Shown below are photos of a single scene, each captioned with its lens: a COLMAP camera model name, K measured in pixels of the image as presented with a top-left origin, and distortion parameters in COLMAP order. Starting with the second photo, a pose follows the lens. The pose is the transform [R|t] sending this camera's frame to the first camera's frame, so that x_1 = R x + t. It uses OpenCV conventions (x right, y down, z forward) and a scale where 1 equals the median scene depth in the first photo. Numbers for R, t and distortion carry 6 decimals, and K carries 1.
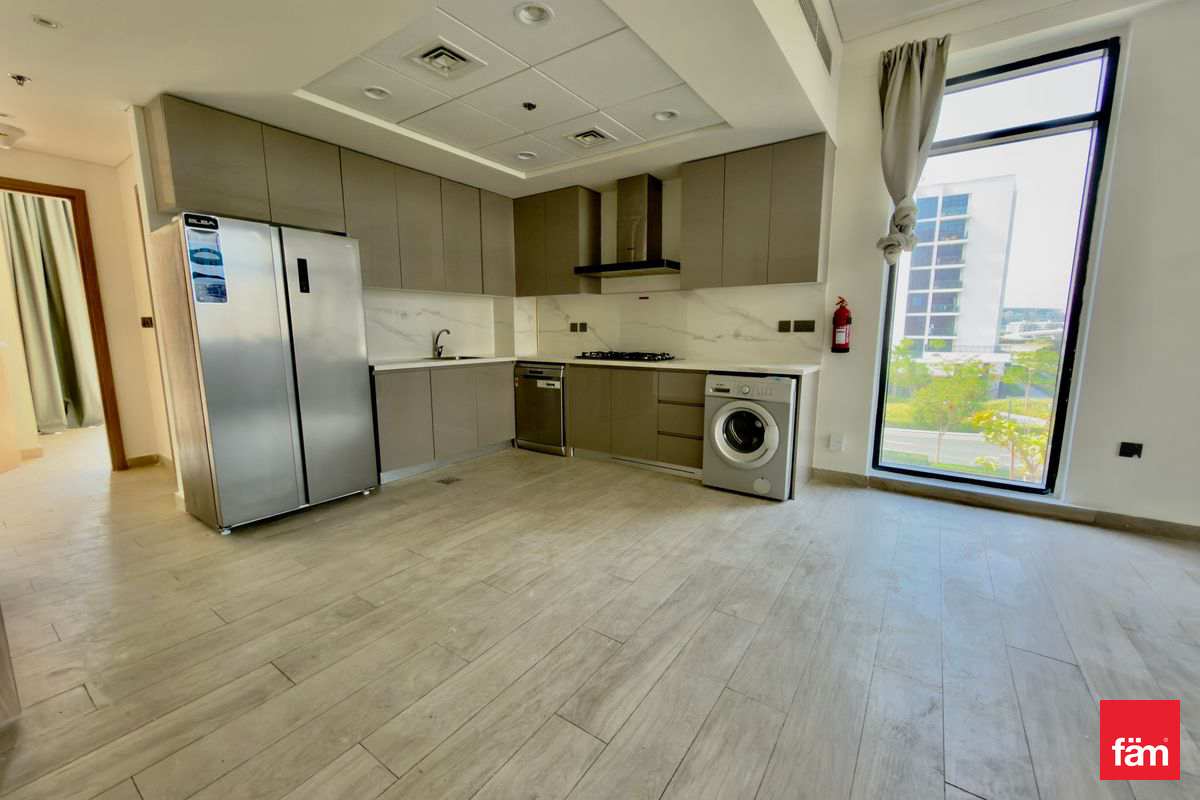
lens RADIAL K [[478.4, 0, 601.0], [0, 478.4, 400.9], [0, 0, 1]] dist [0.000804, 0.000072]
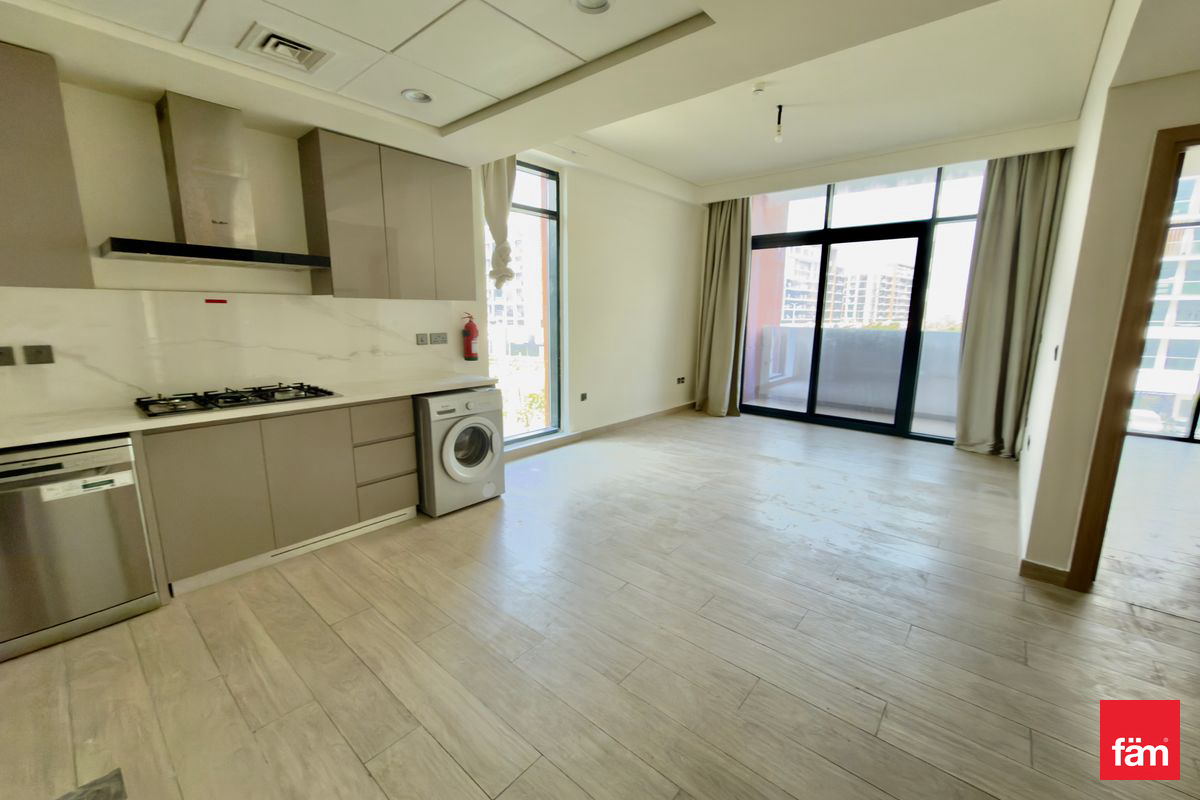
lens RADIAL K [[478.4, 0, 601.1], [0, 478.4, 401.4], [0, 0, 1]] dist [0.000804, 0.000072]
pose [[0.102028, -0.178880, 0.978566, -0.629827], [0.141449, 0.976313, 0.163721, -0.151534], [-0.984674, 0.121713, 0.124914, 0.564974]]
